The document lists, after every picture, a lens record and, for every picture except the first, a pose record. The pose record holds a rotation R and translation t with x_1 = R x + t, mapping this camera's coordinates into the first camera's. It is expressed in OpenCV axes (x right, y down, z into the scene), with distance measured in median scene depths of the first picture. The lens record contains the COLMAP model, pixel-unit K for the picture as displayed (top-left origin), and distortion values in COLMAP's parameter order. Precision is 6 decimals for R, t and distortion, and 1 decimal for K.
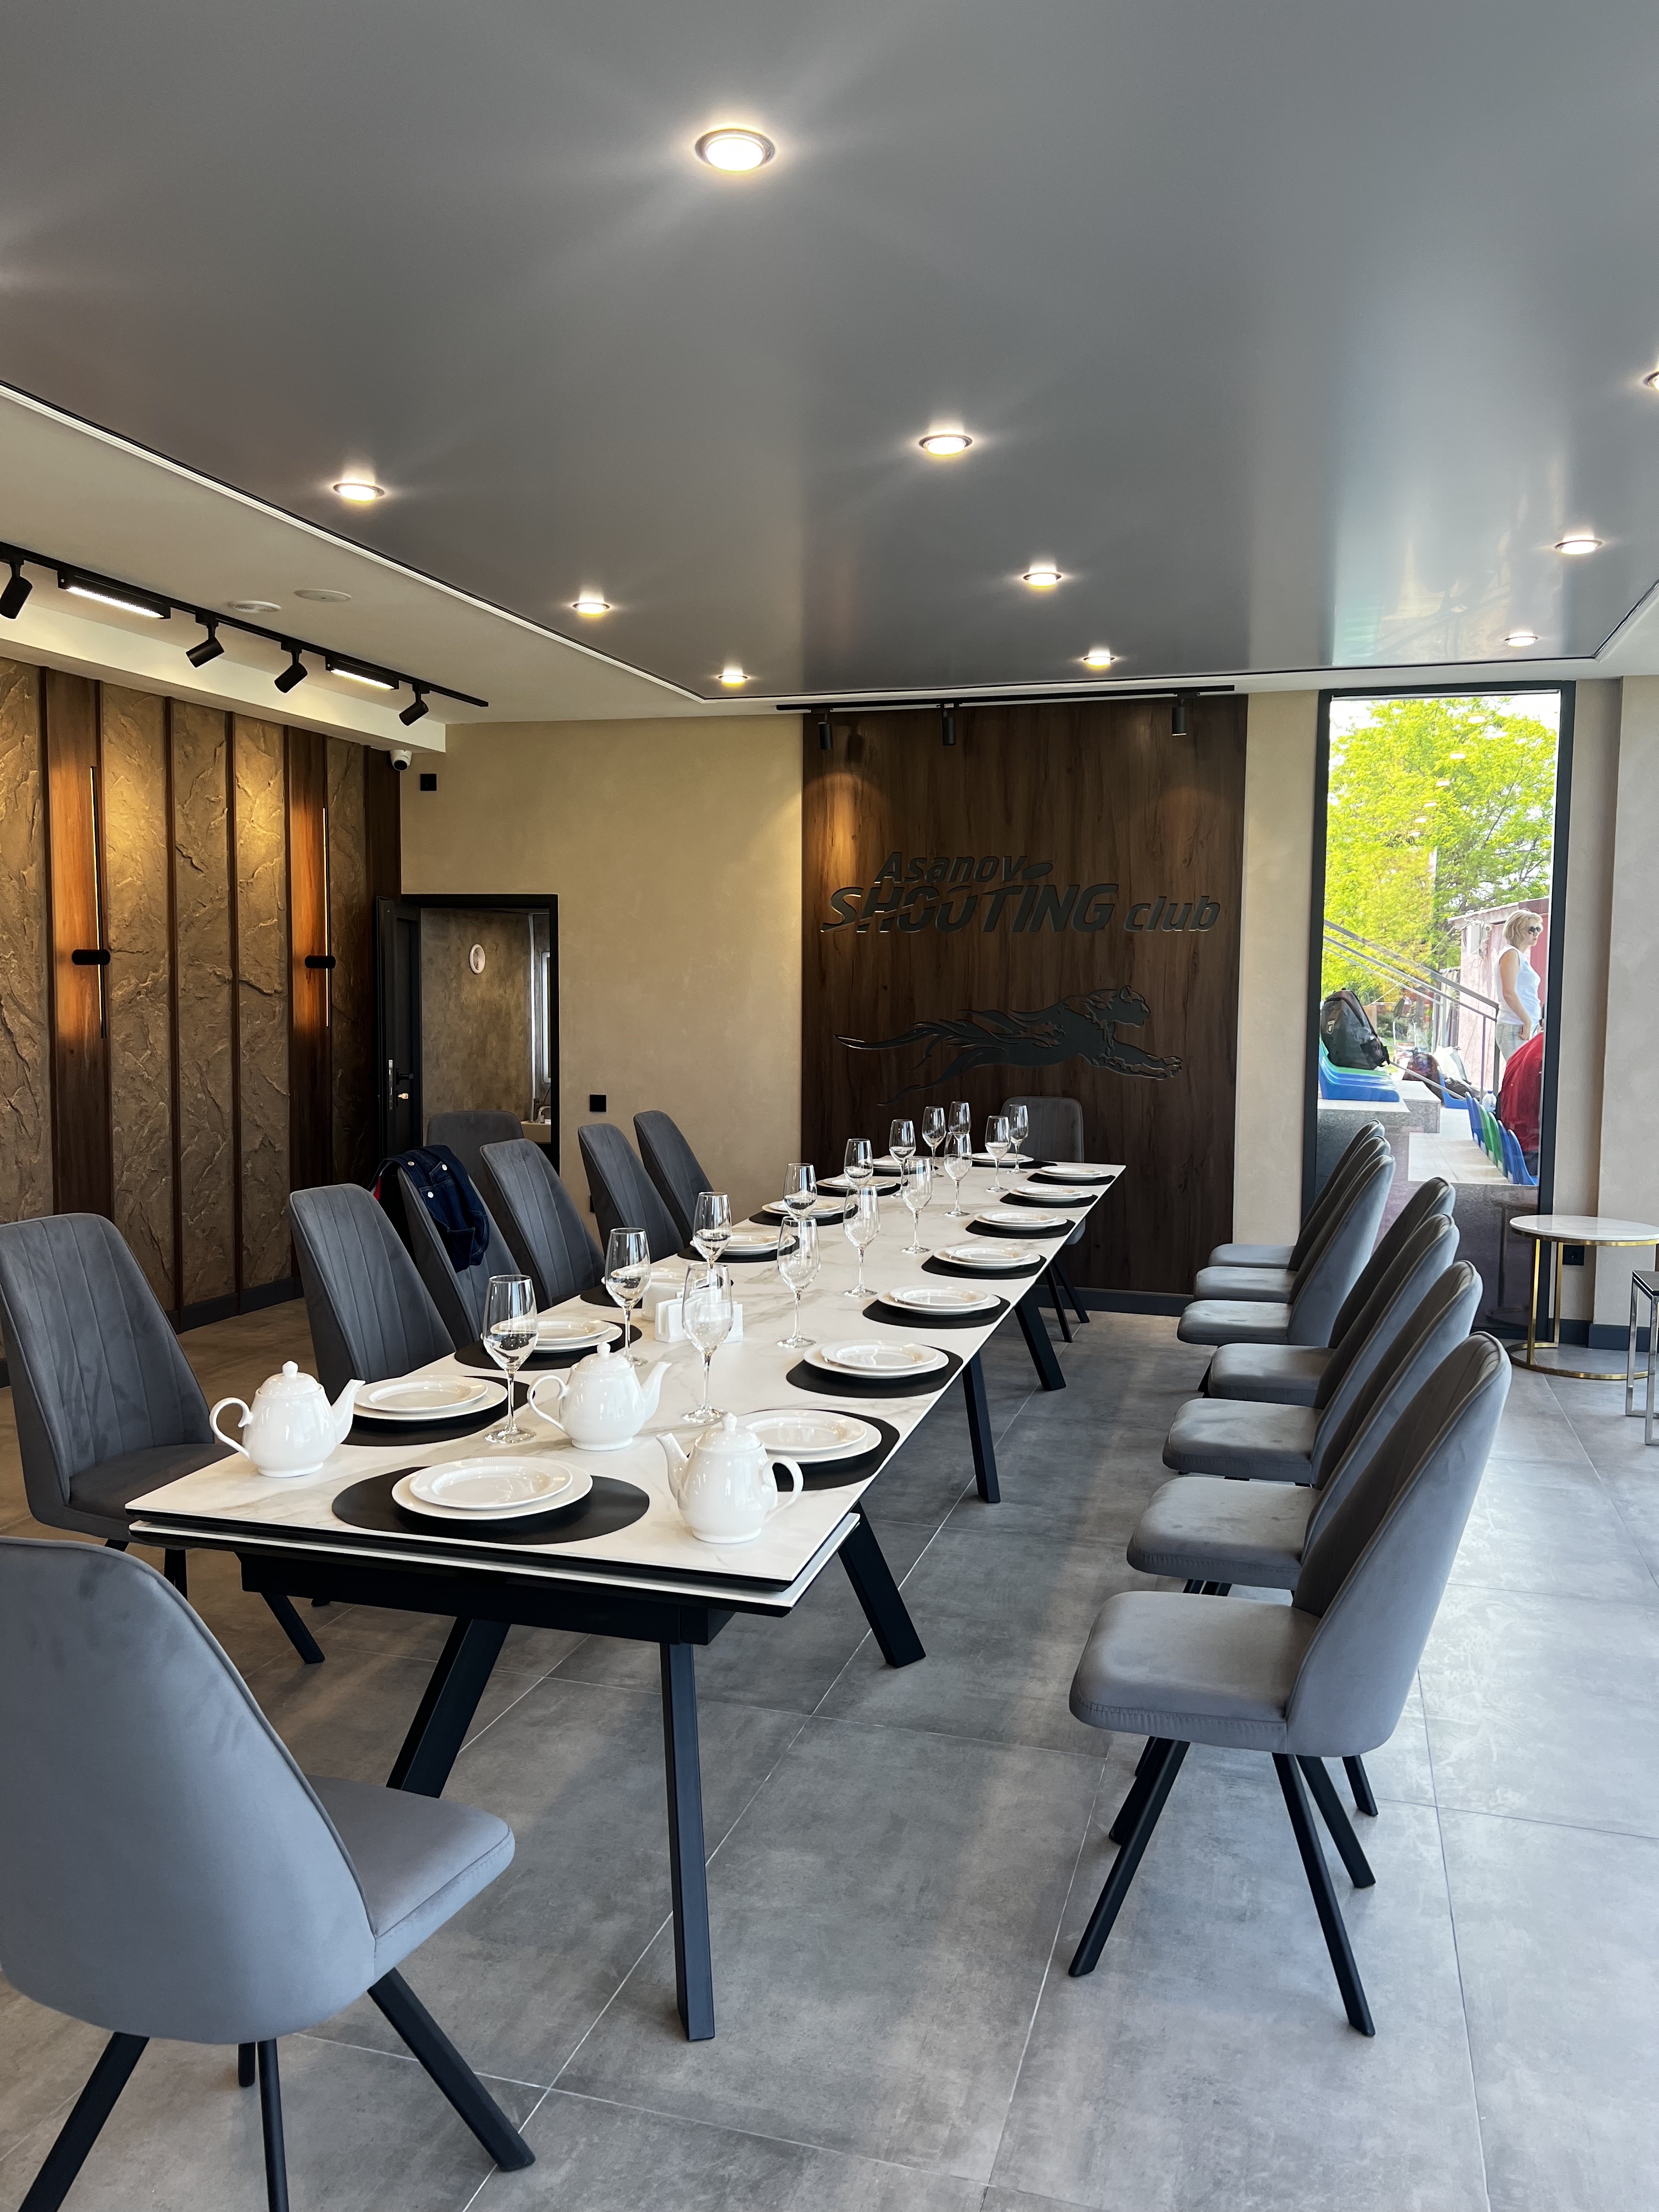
lens RADIAL K [[1657.6, 0, 829.5], [0, 1657.6, 1106.0], [0, 0, 1]] dist [0.166775, -0.437936]
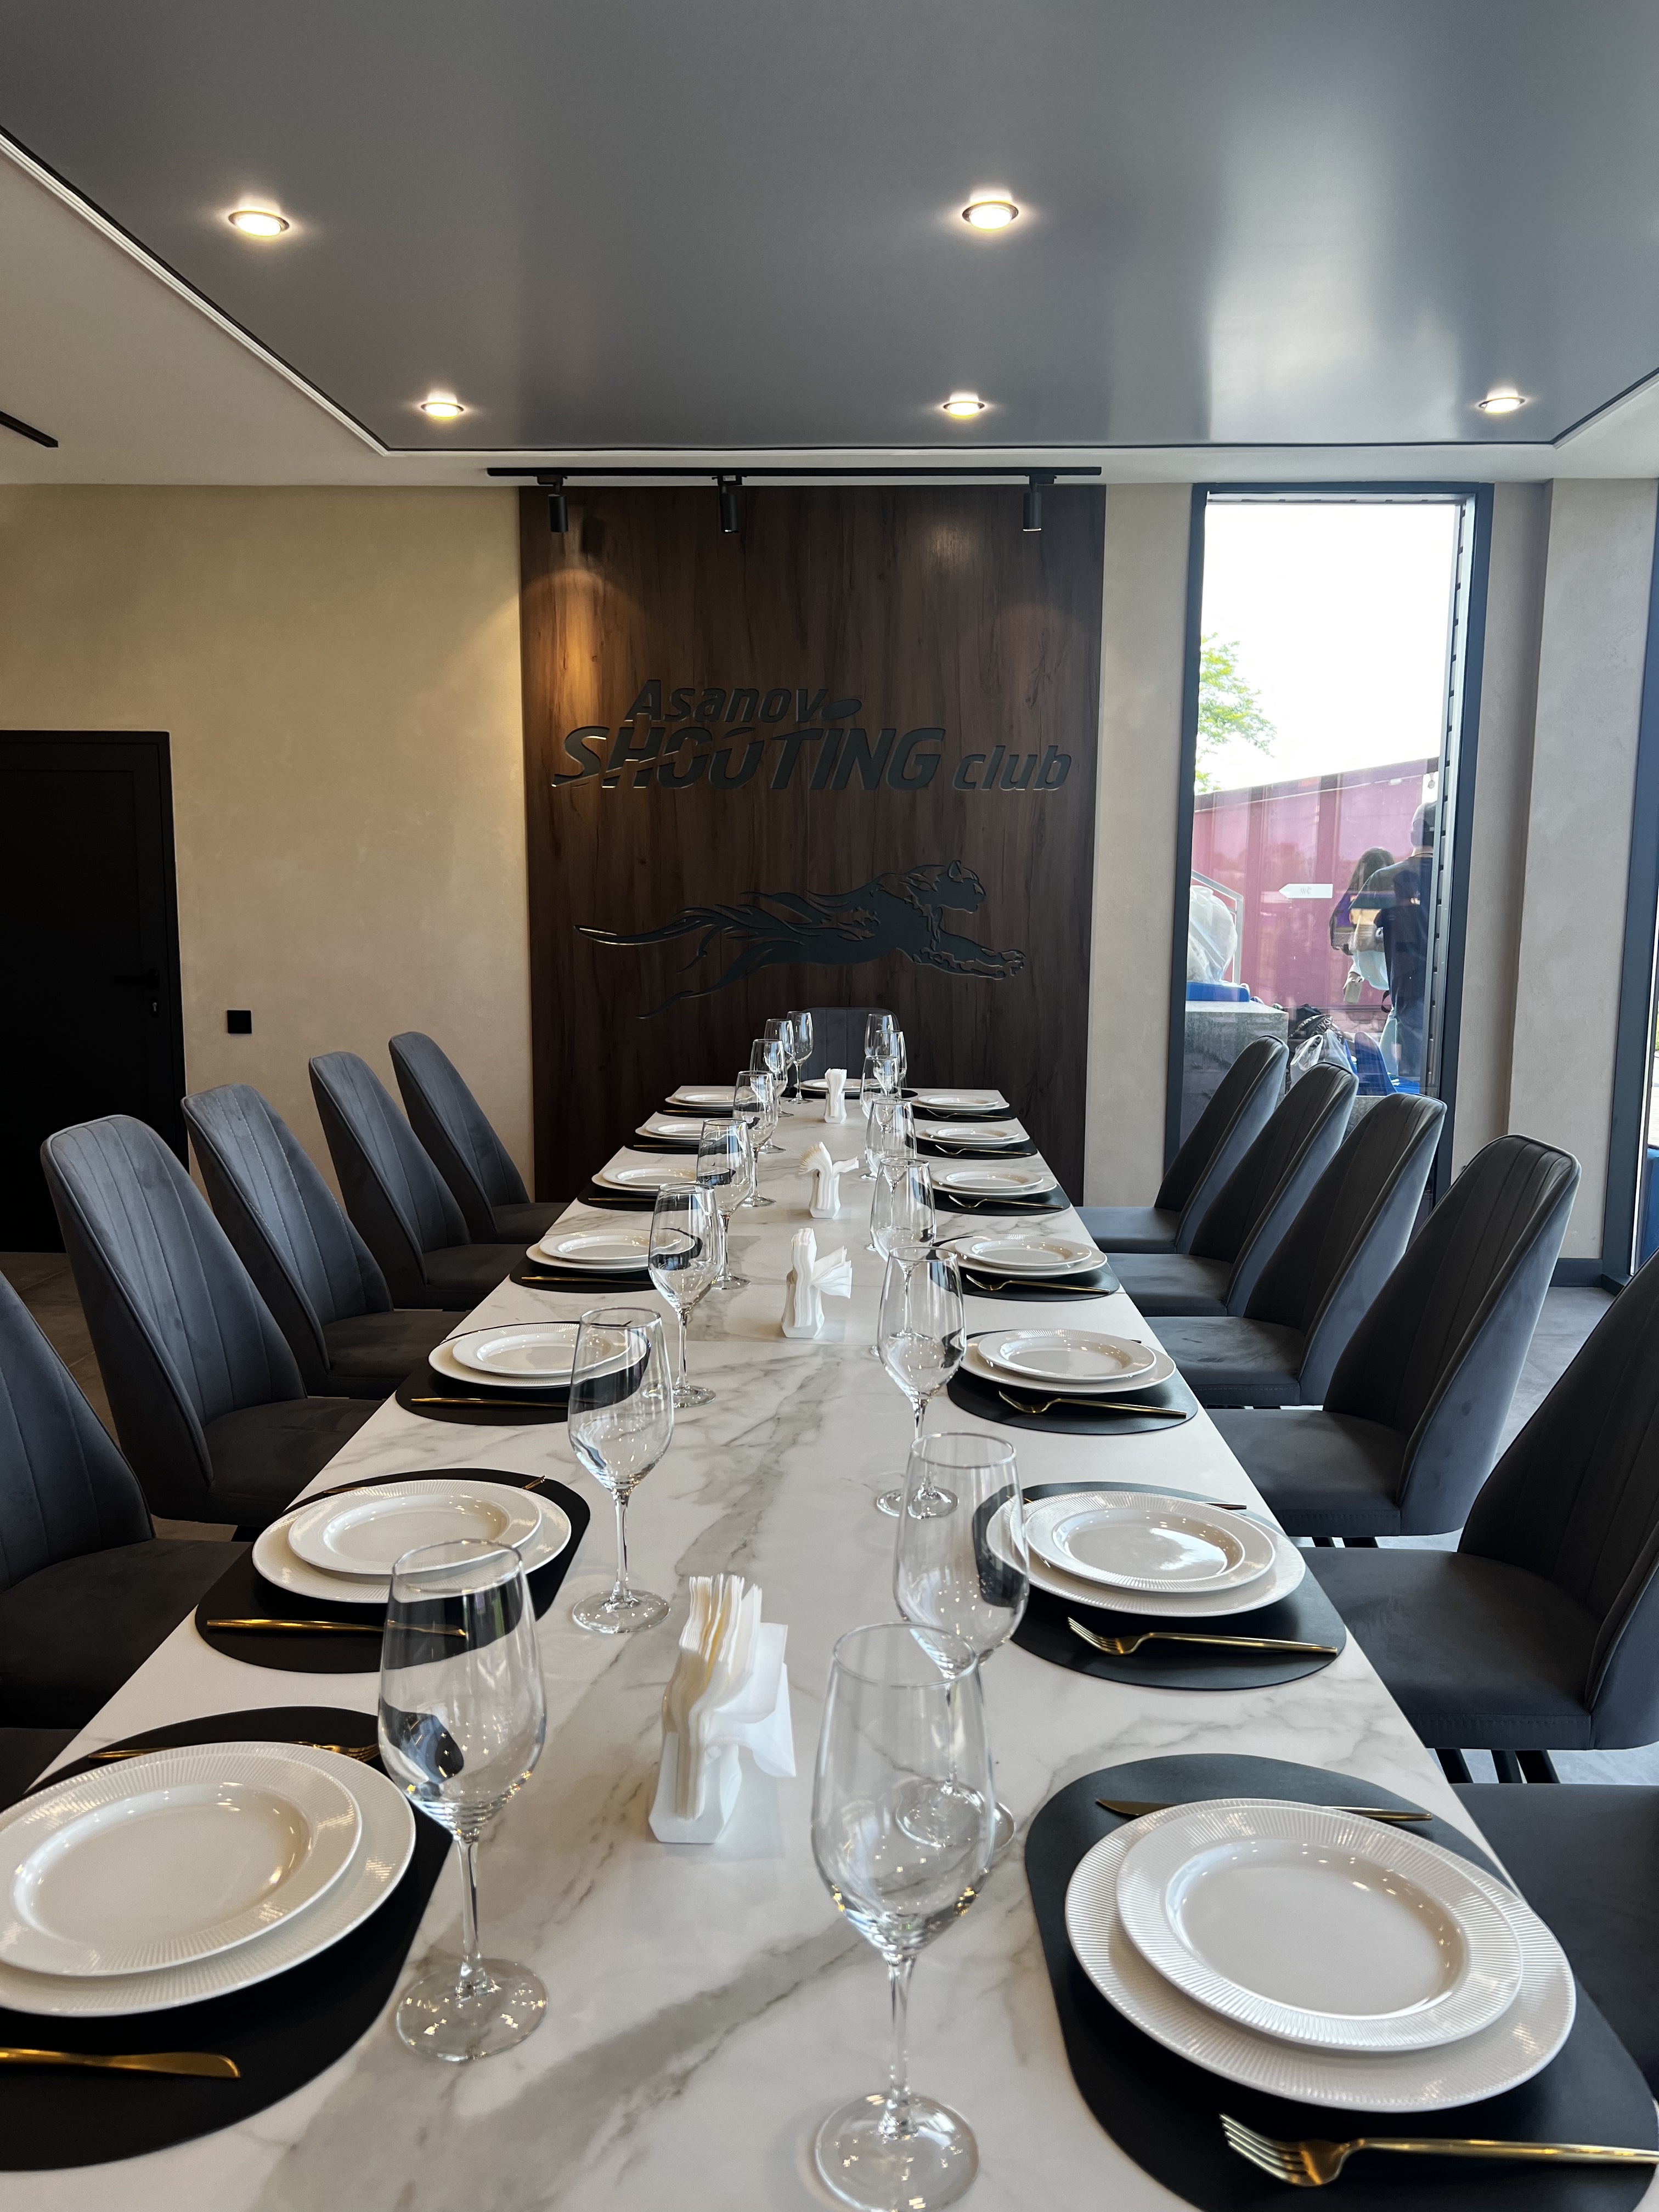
lens RADIAL K [[1657.6, 0, 829.5], [0, 1657.6, 1106.0], [0, 0, 1]] dist [0.166775, -0.437936]
pose [[0.971067, -0.030142, 0.236899, -0.069237], [0.018202, 0.998459, 0.052427, 0.001355], [-0.238114, -0.046598, 0.970119, 0.243416]]
